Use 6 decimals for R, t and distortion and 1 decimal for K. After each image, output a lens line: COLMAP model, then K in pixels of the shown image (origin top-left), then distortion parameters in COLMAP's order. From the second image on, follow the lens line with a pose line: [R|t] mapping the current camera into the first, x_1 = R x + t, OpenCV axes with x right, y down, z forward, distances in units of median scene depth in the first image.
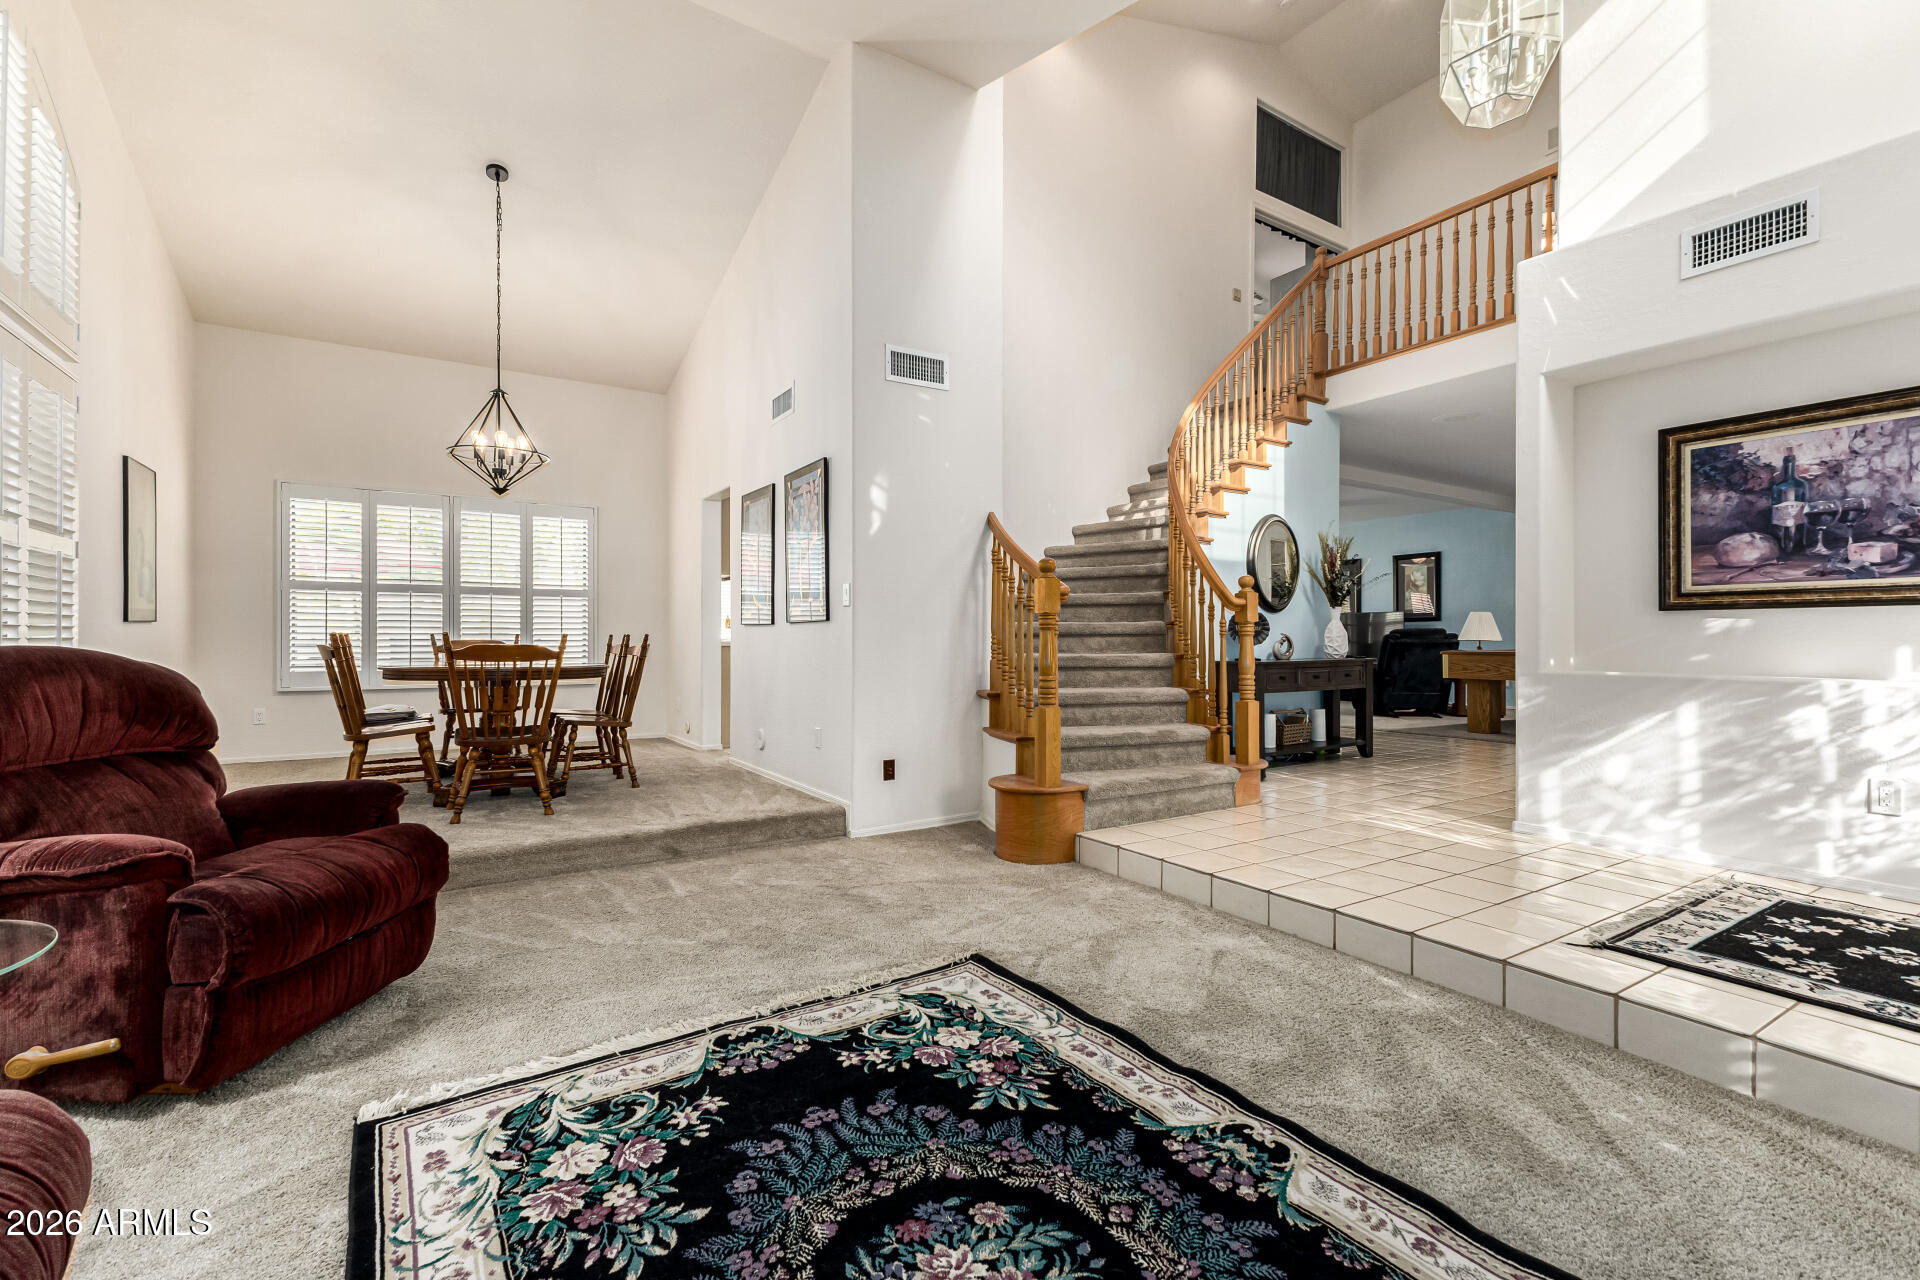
lens RADIAL K [[841.3, 0, 960.4], [0, 841.3, 636.8], [0, 0, 1]] dist [0.012275, -0.002390]
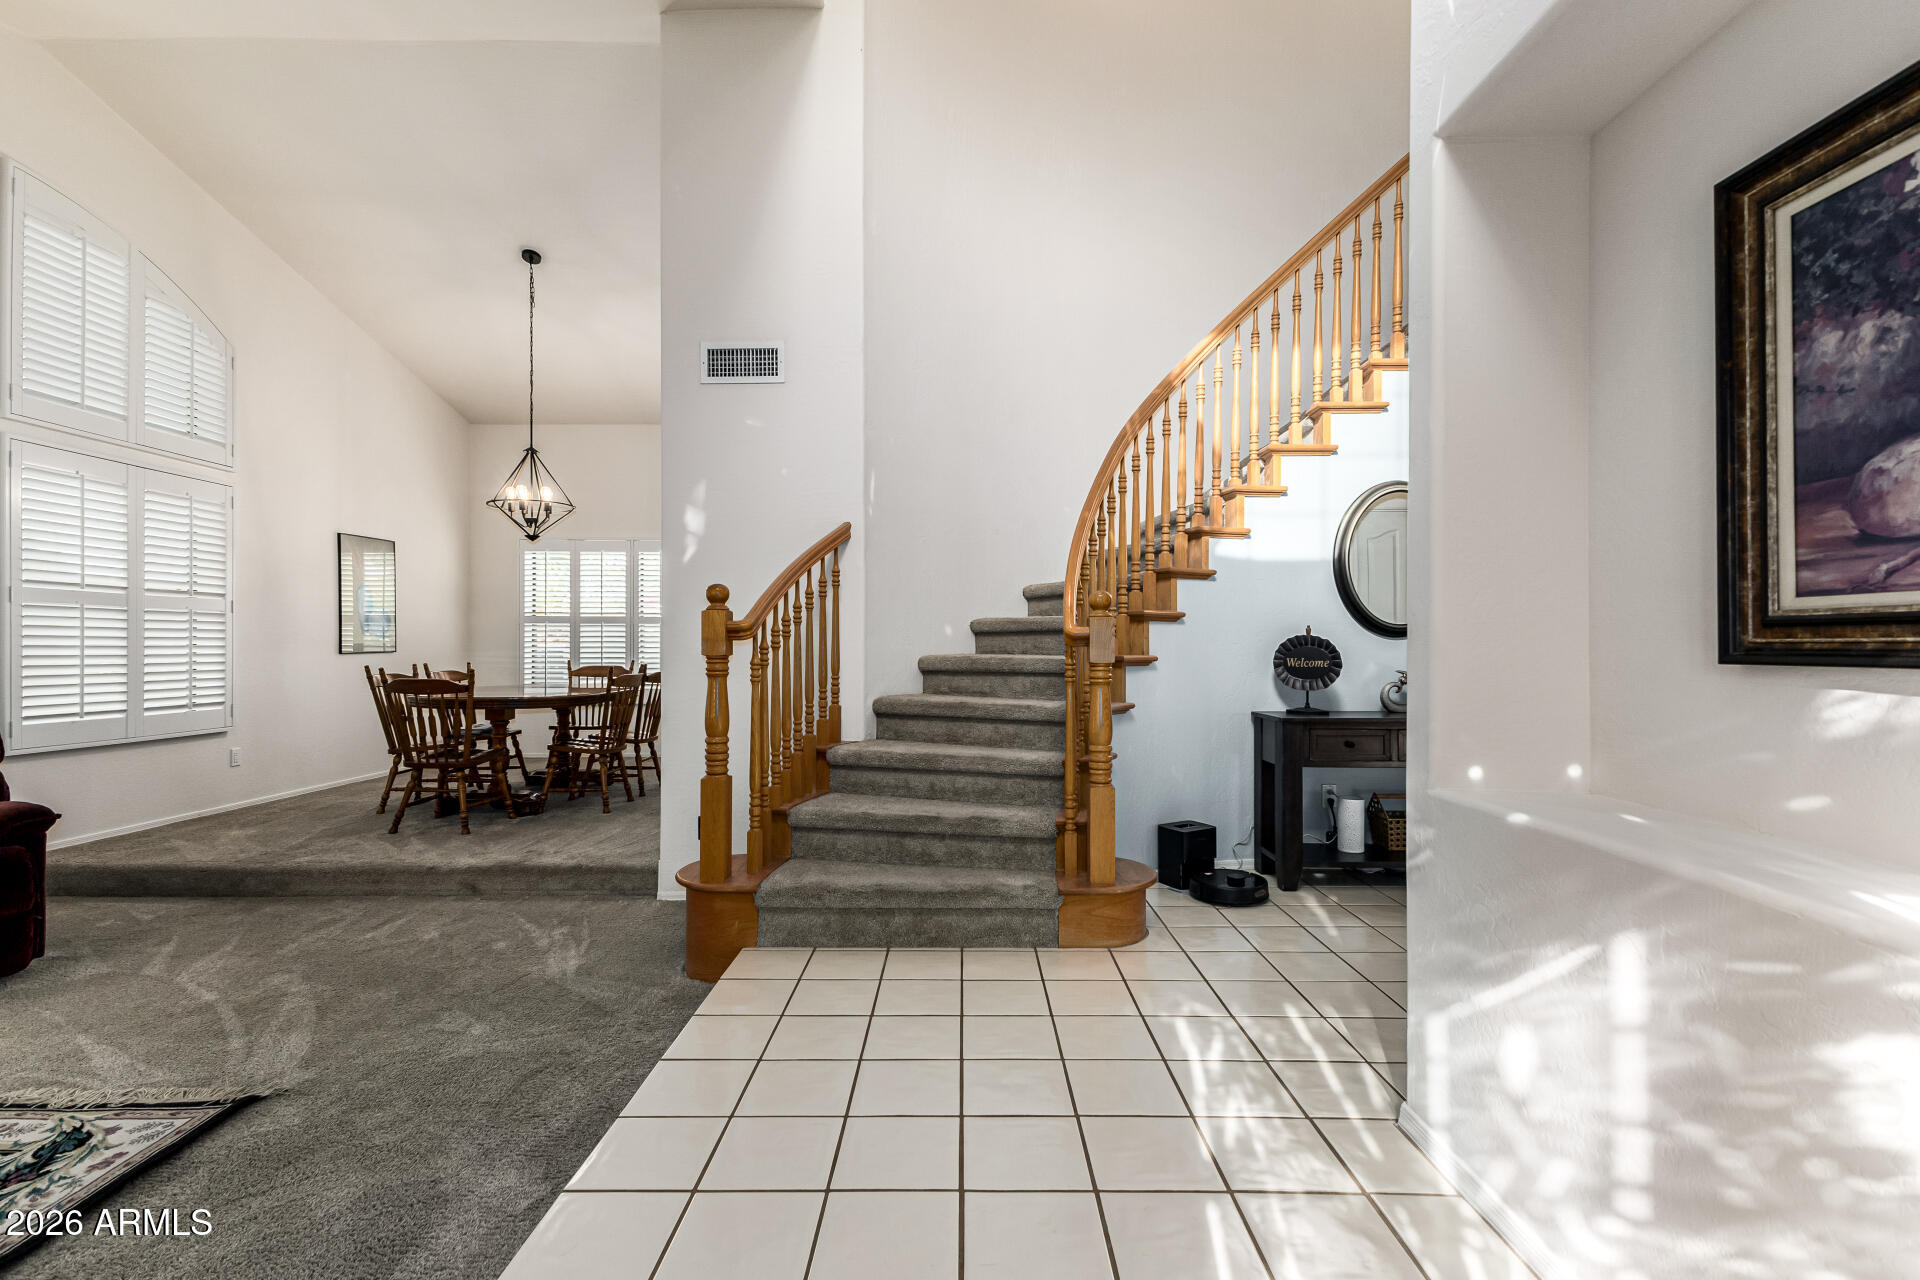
lens RADIAL K [[841.3, 0, 960.4], [0, 841.3, 643.2], [0, 0, 1]] dist [0.012275, -0.002390]
pose [[0.838489, -0.001815, -0.544915, 0.768431], [0.000892, 0.999998, -0.001958, -0.040654], [0.544917, 0.001156, 0.838489, 0.512911]]
